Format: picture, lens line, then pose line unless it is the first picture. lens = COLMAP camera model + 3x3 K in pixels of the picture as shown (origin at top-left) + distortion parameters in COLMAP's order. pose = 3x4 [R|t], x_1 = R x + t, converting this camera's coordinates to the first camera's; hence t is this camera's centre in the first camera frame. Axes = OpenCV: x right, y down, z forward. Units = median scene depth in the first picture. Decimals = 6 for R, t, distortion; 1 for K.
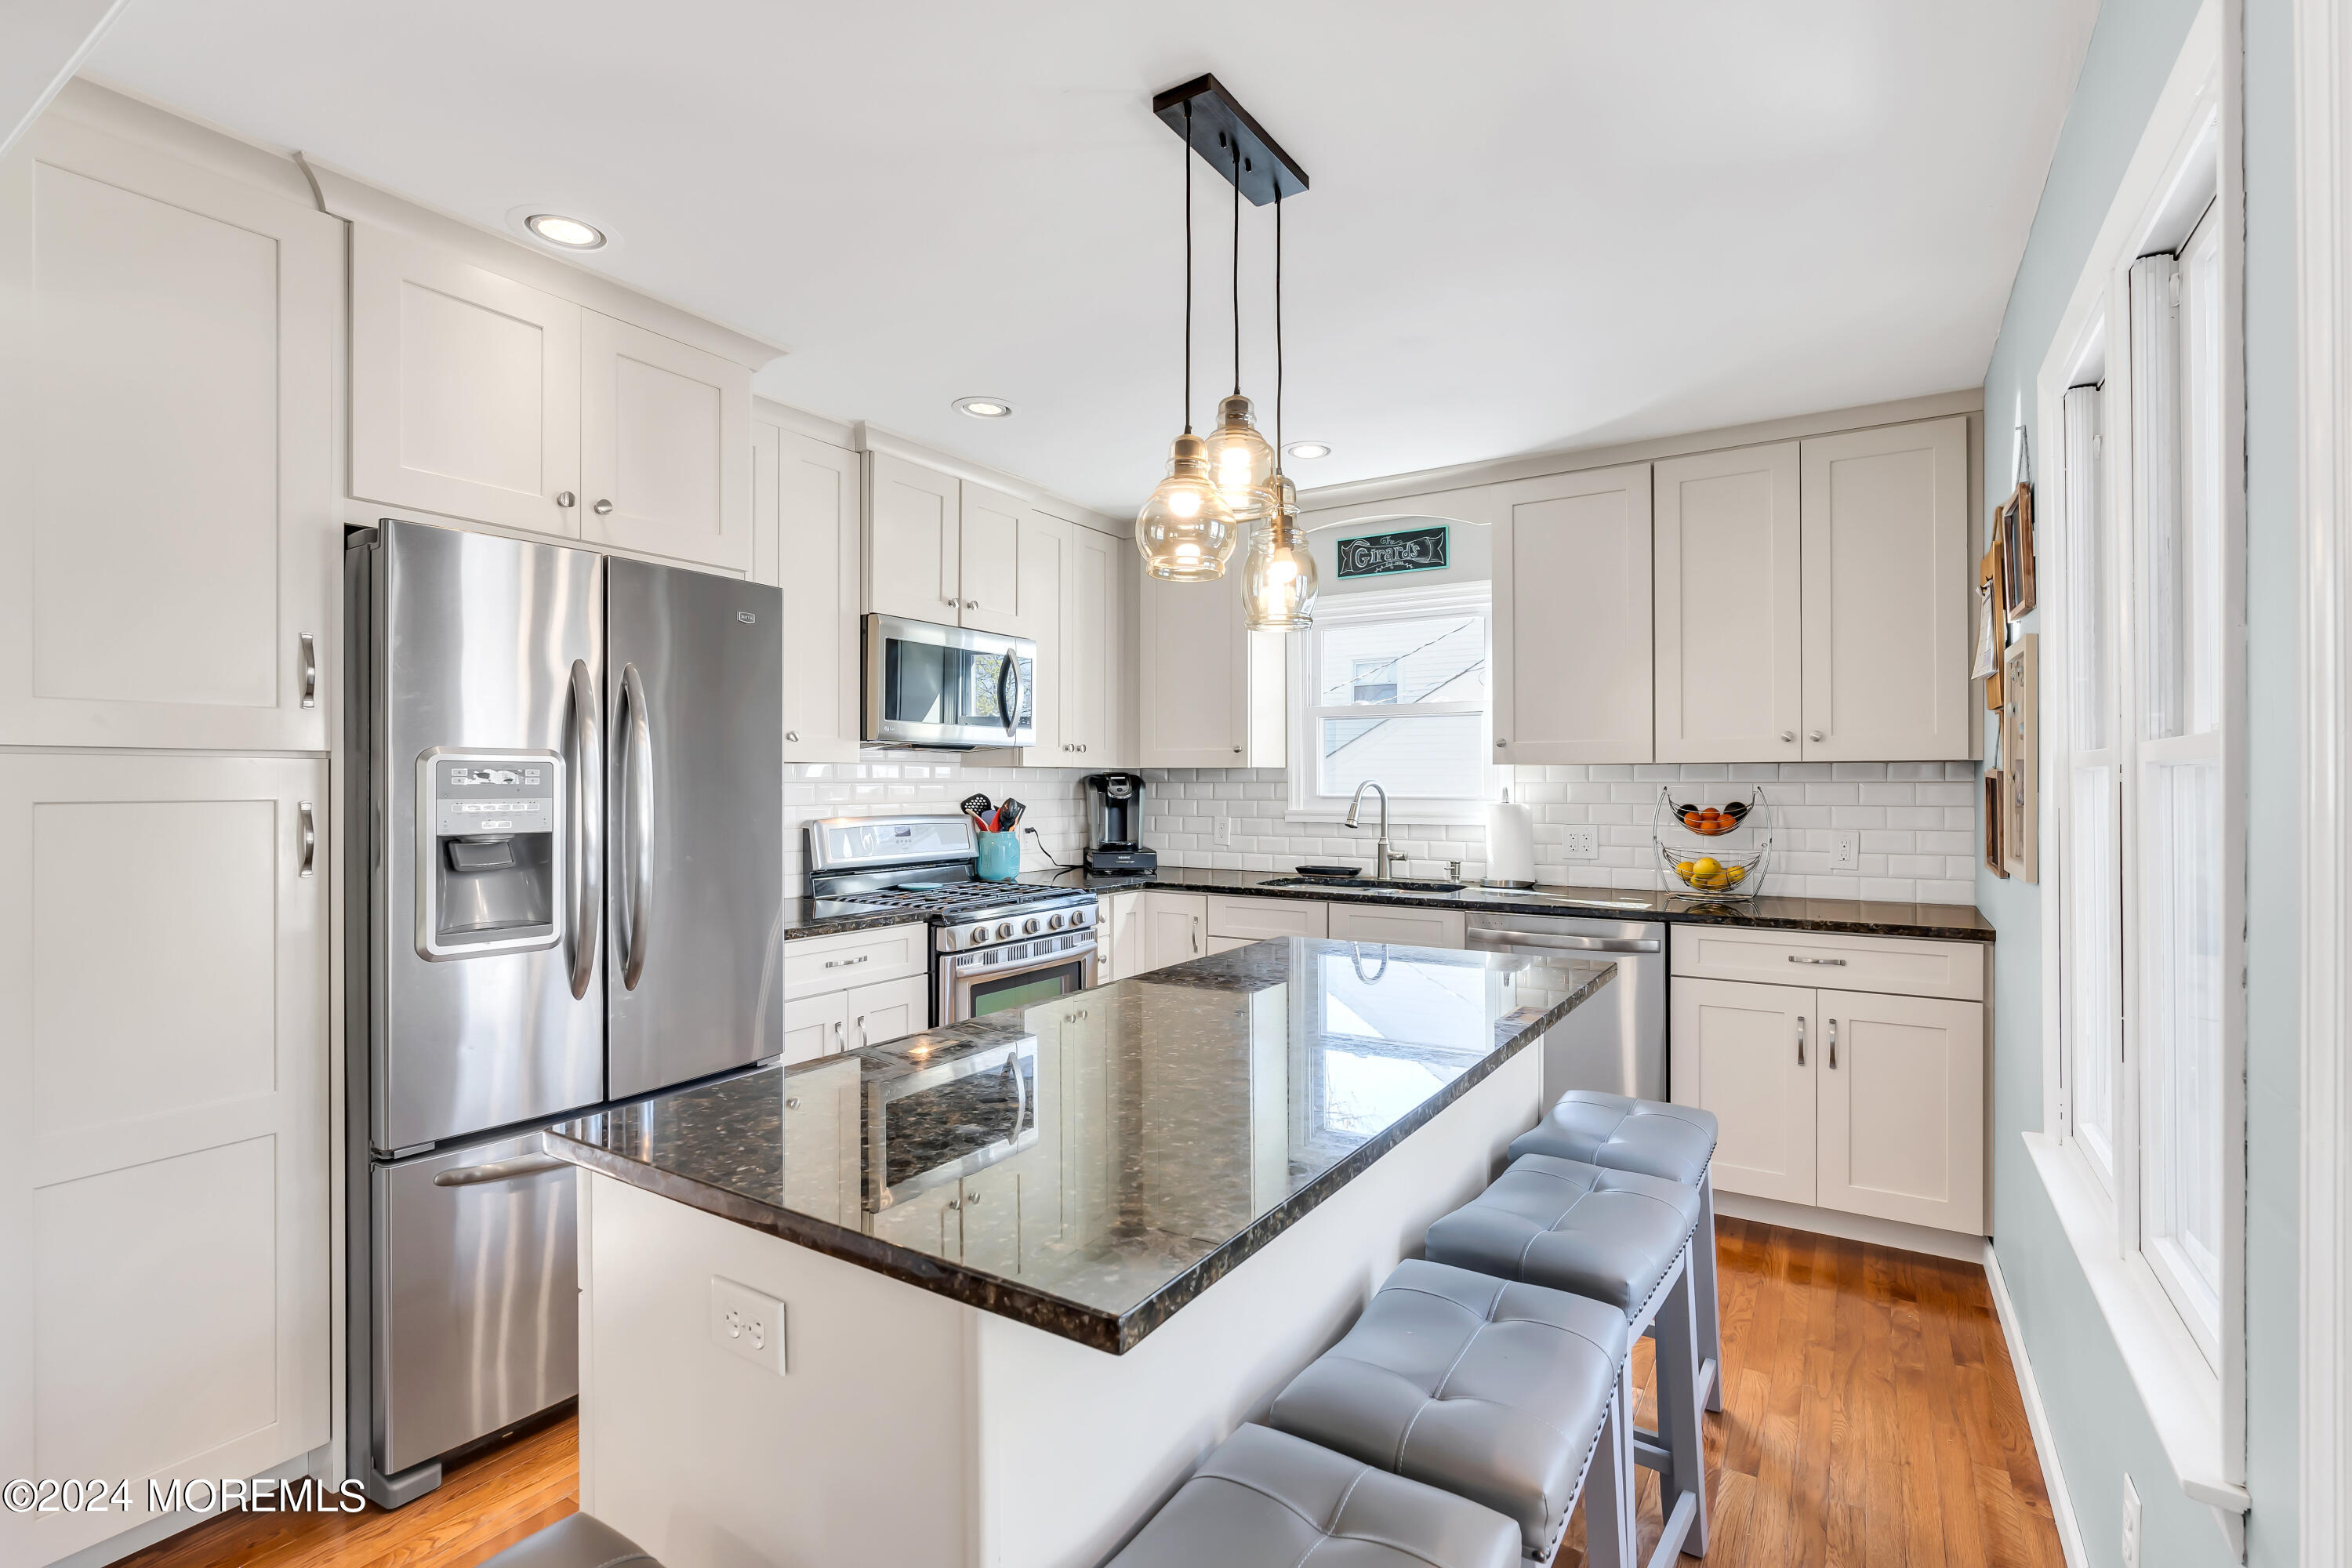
lens RADIAL K [[1078.4, 0, 1202.9], [0, 1078.4, 777.3], [0, 0, 1]] dist [-0.002668, 0.000177]
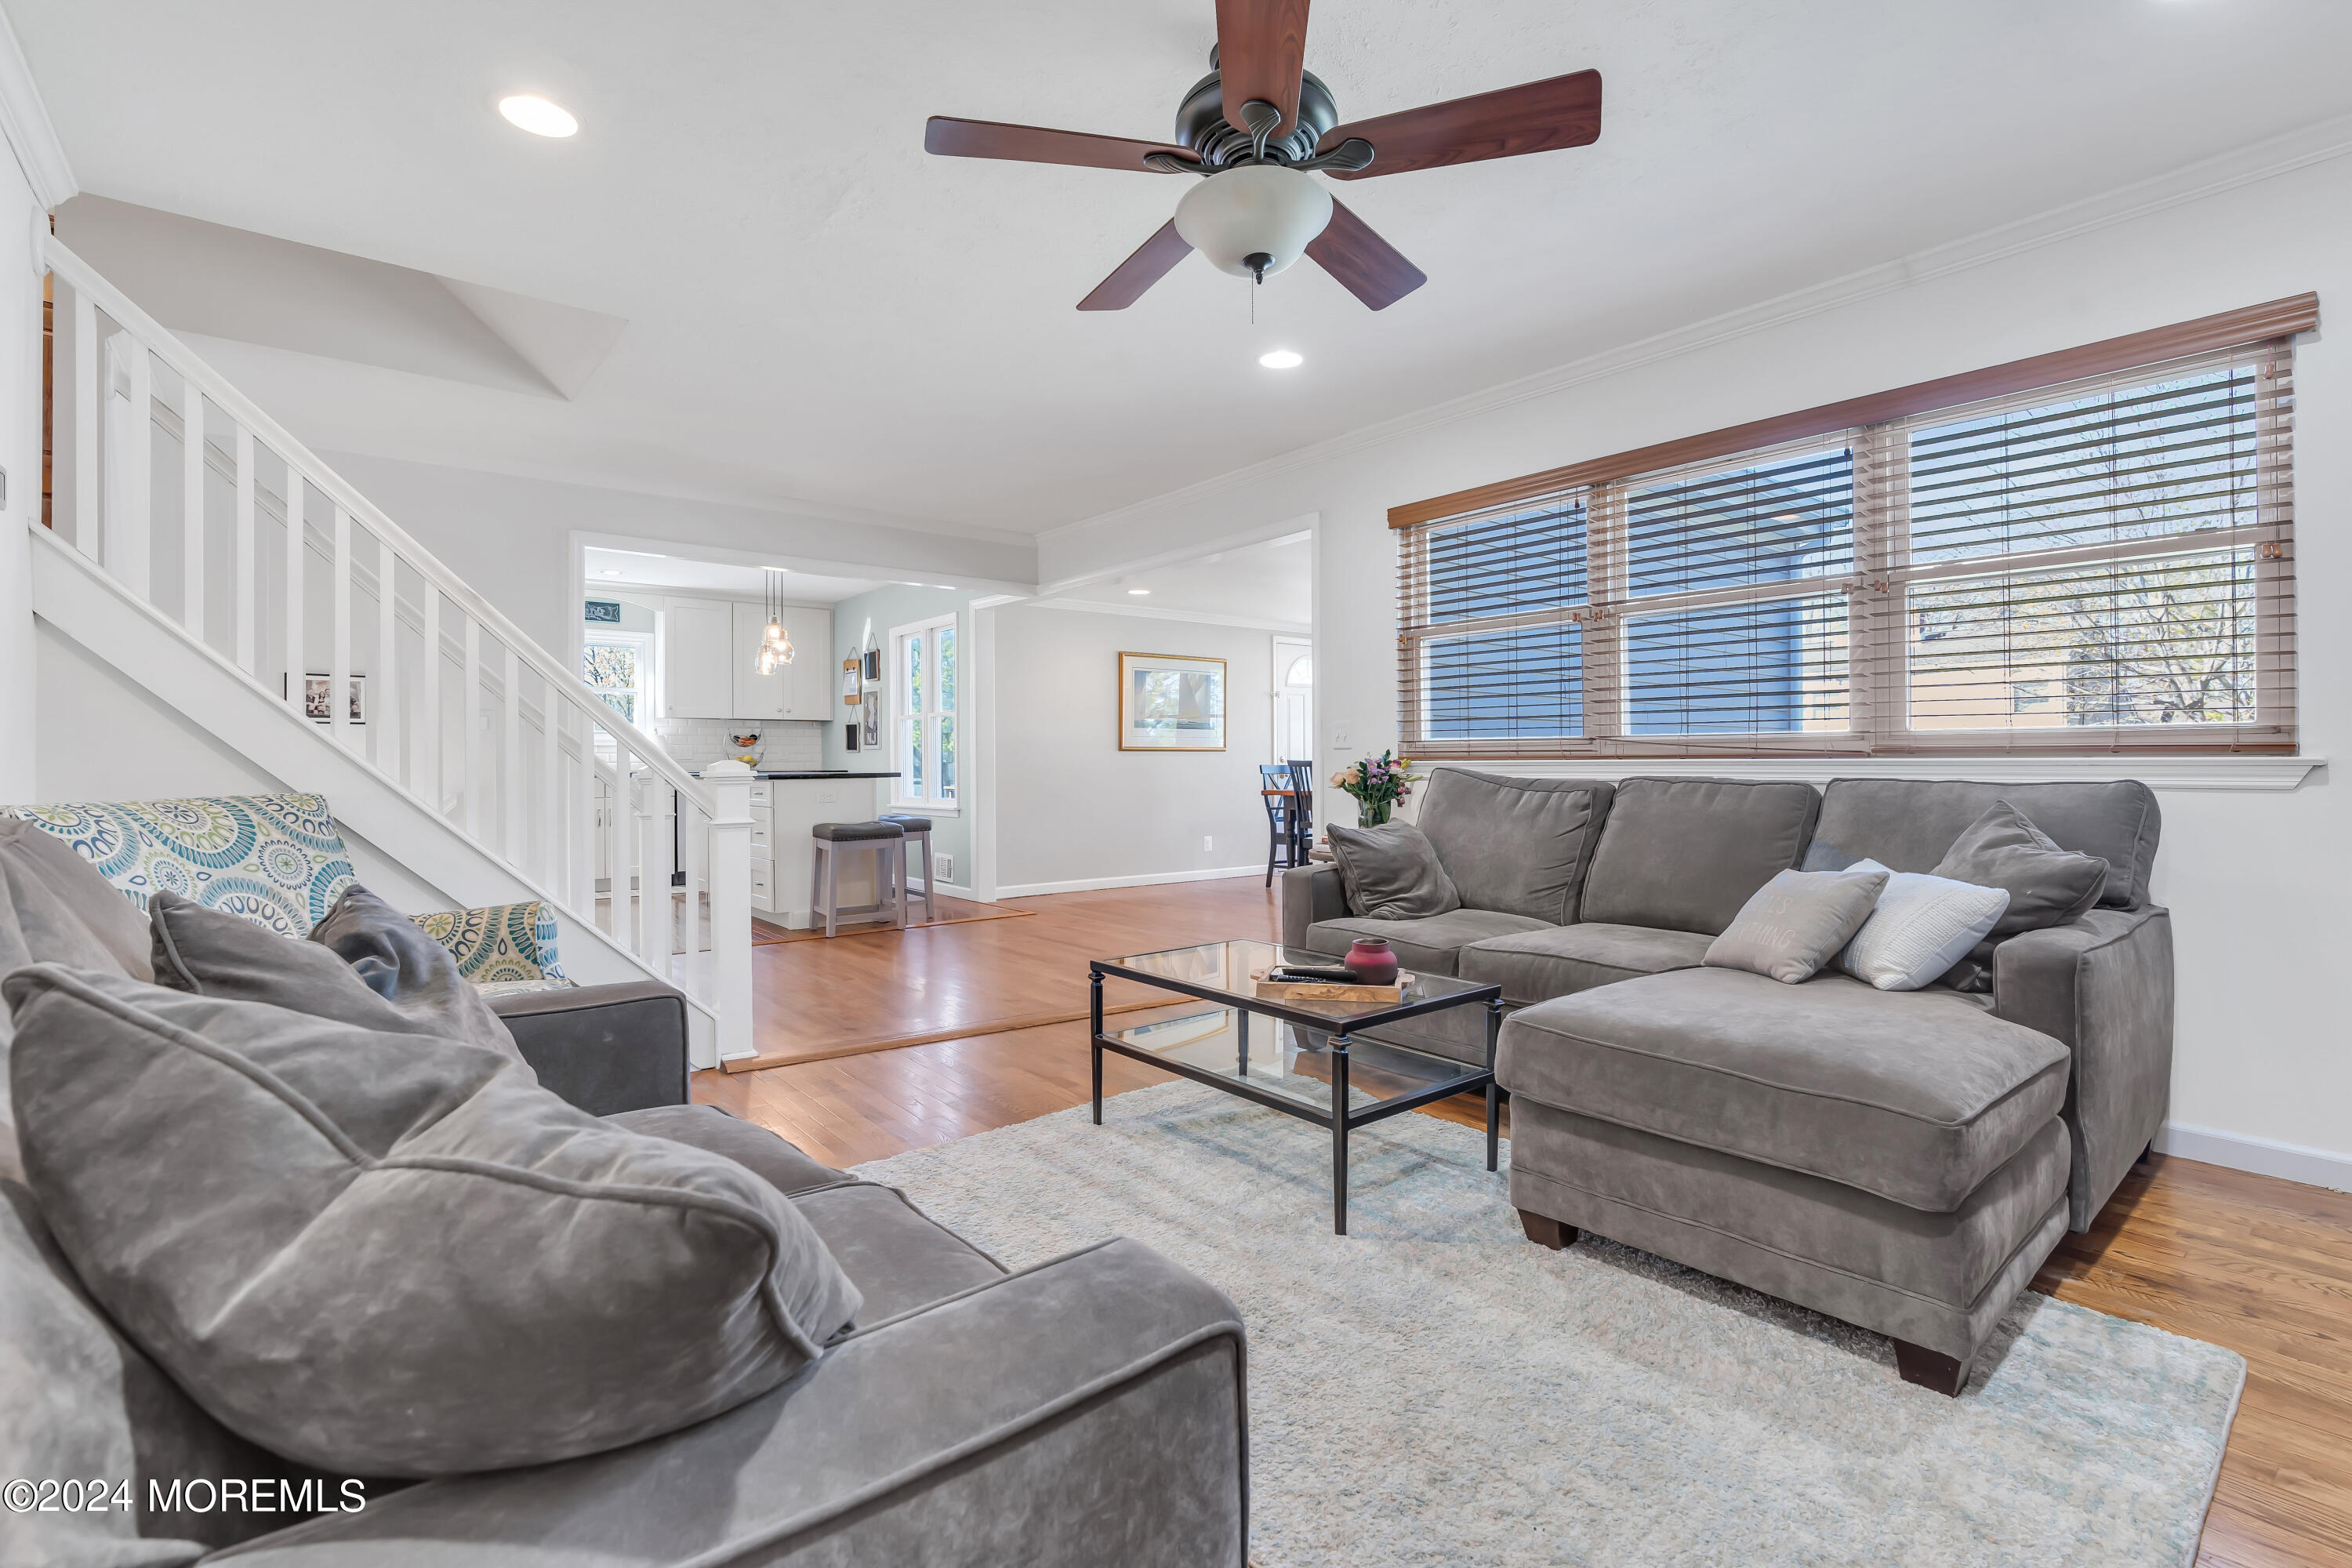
lens RADIAL K [[1078.1, 0, 1195.1], [0, 1078.1, 760.0], [0, 0, 1]] dist [0.000510, 0.000035]
pose [[0.326034, 0.002805, 0.945354, -1.404363], [0.002314, 0.999990, -0.003766, 0.083624], [-0.945355, 0.003415, 0.326024, -0.752387]]
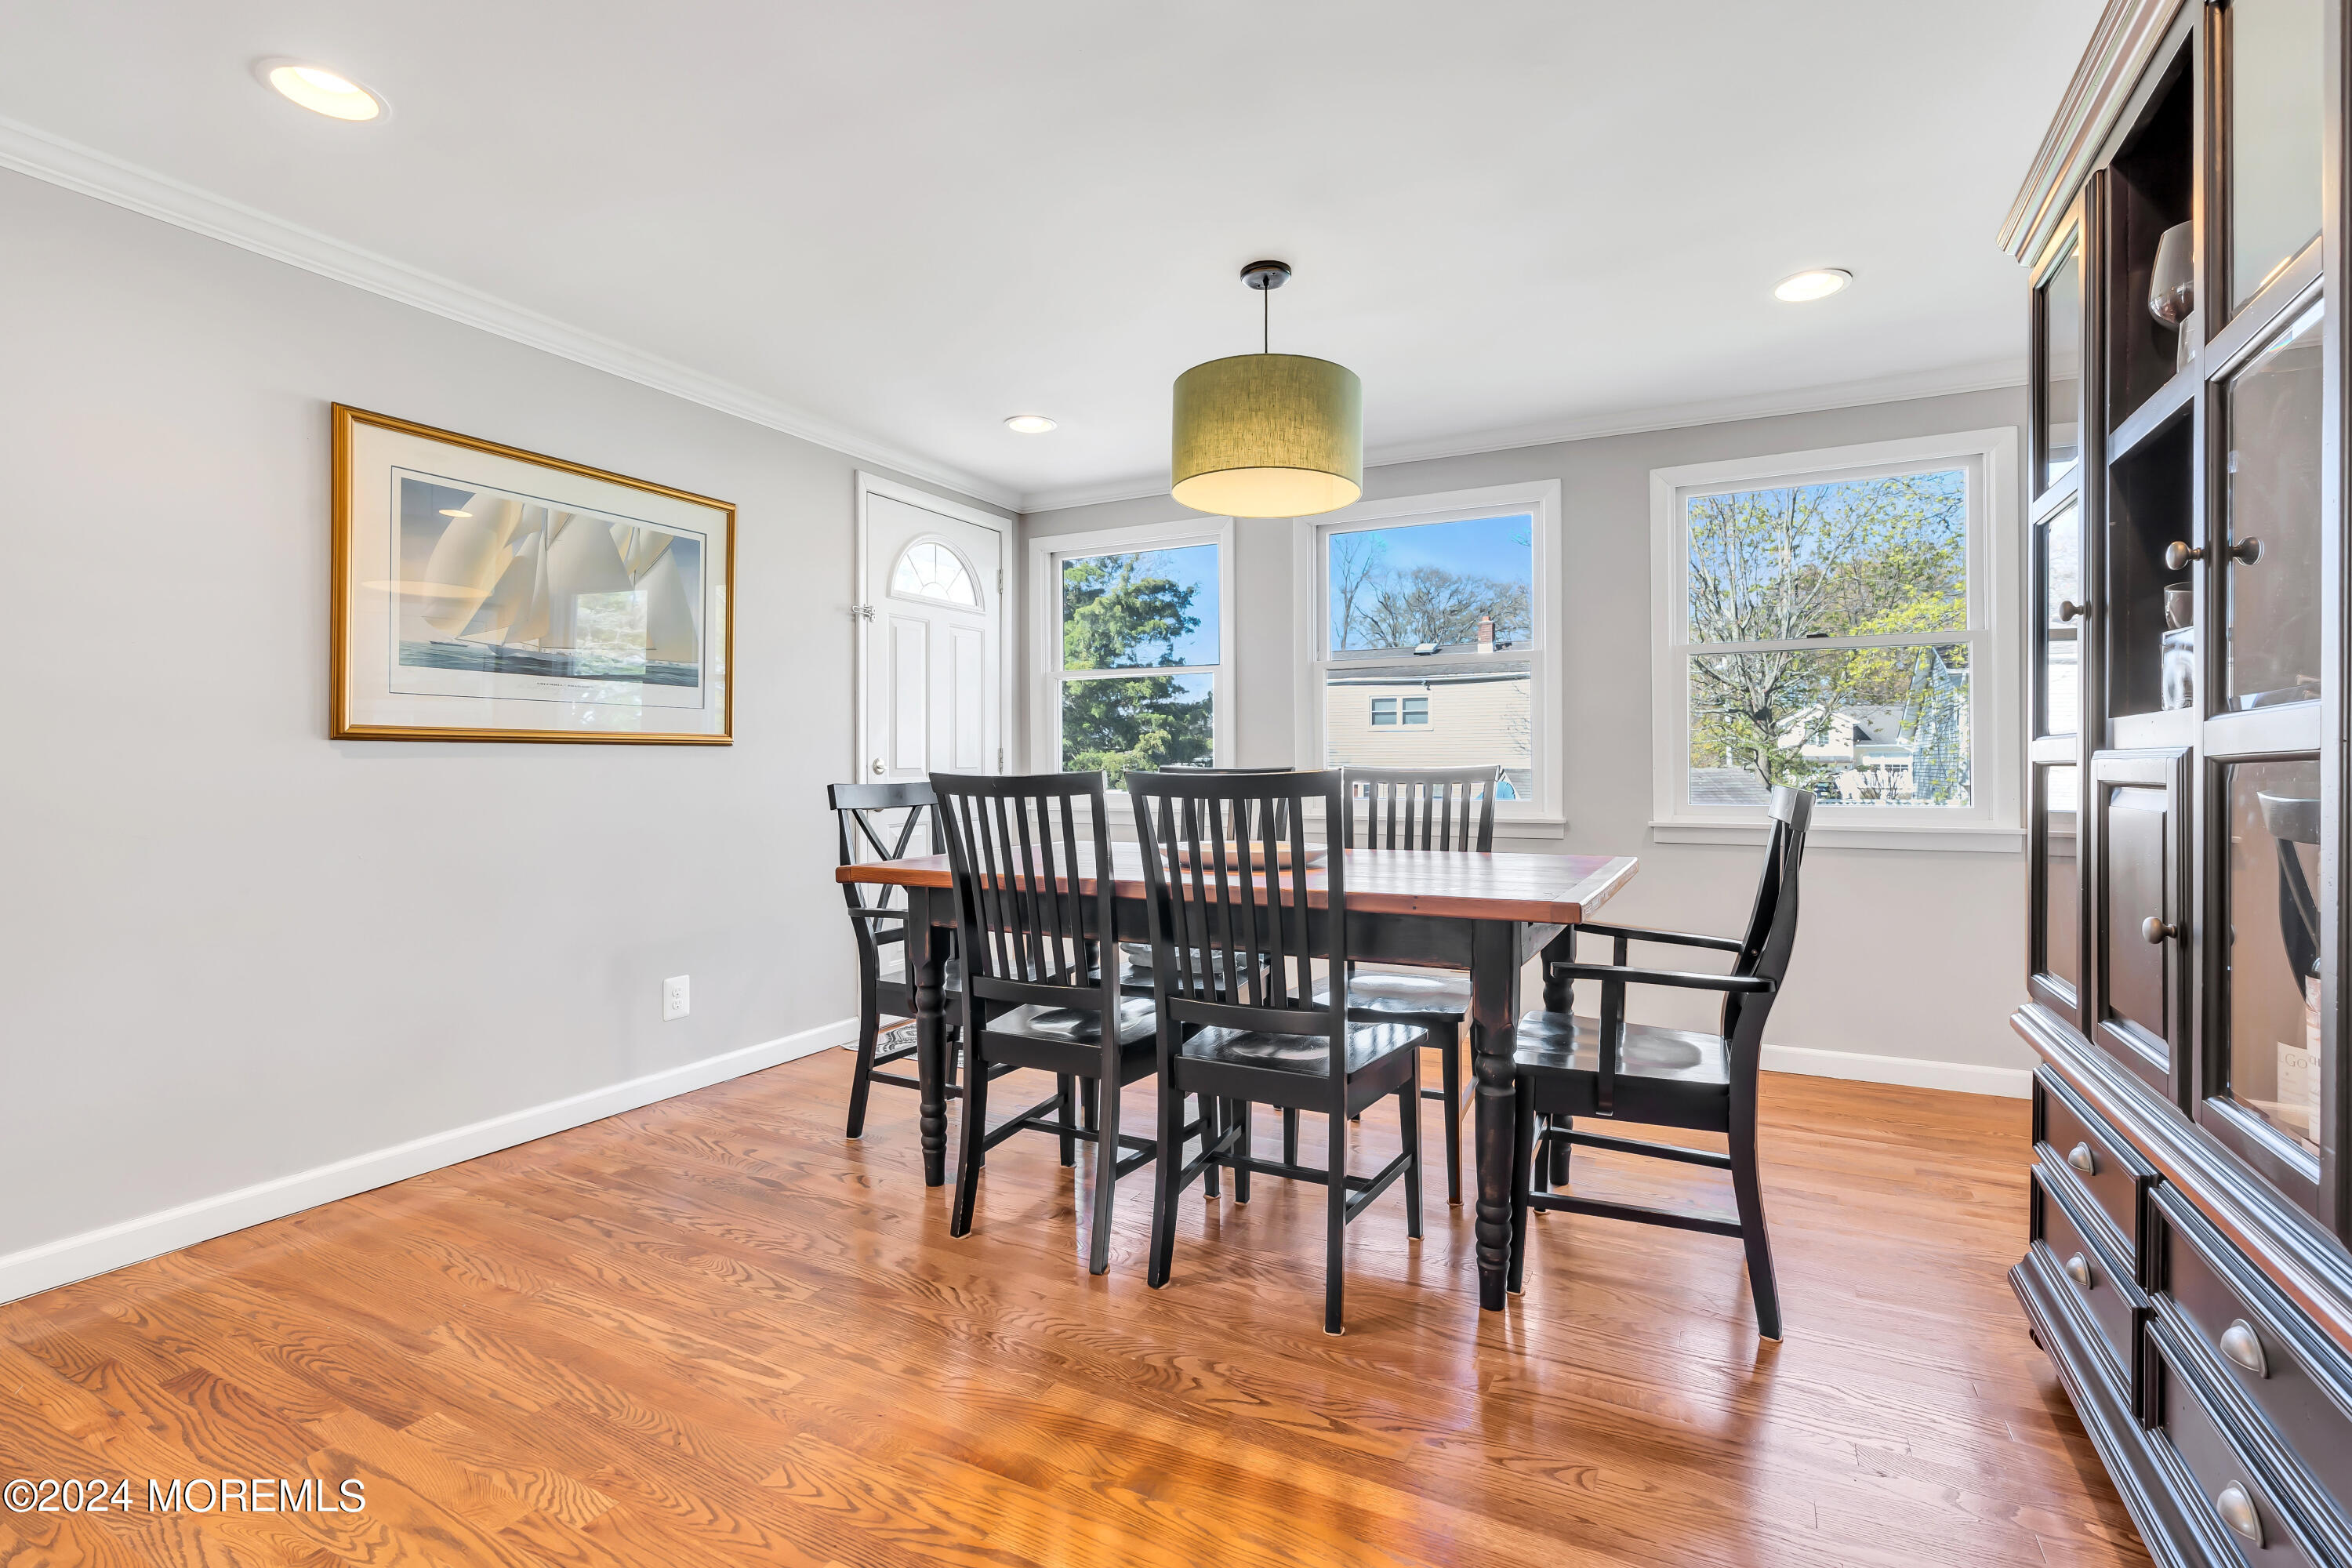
lens RADIAL K [[1084.9, 0, 1178.2], [0, 1084.9, 766.3], [0, 0, 1]] dist [-0.004098, 0.000396]
pose [[-0.059055, 0.000170, 0.998255, -0.144525], [0.000840, 1.000000, -0.000121, 0.073566], [-0.998254, 0.000831, -0.059055, -0.384994]]
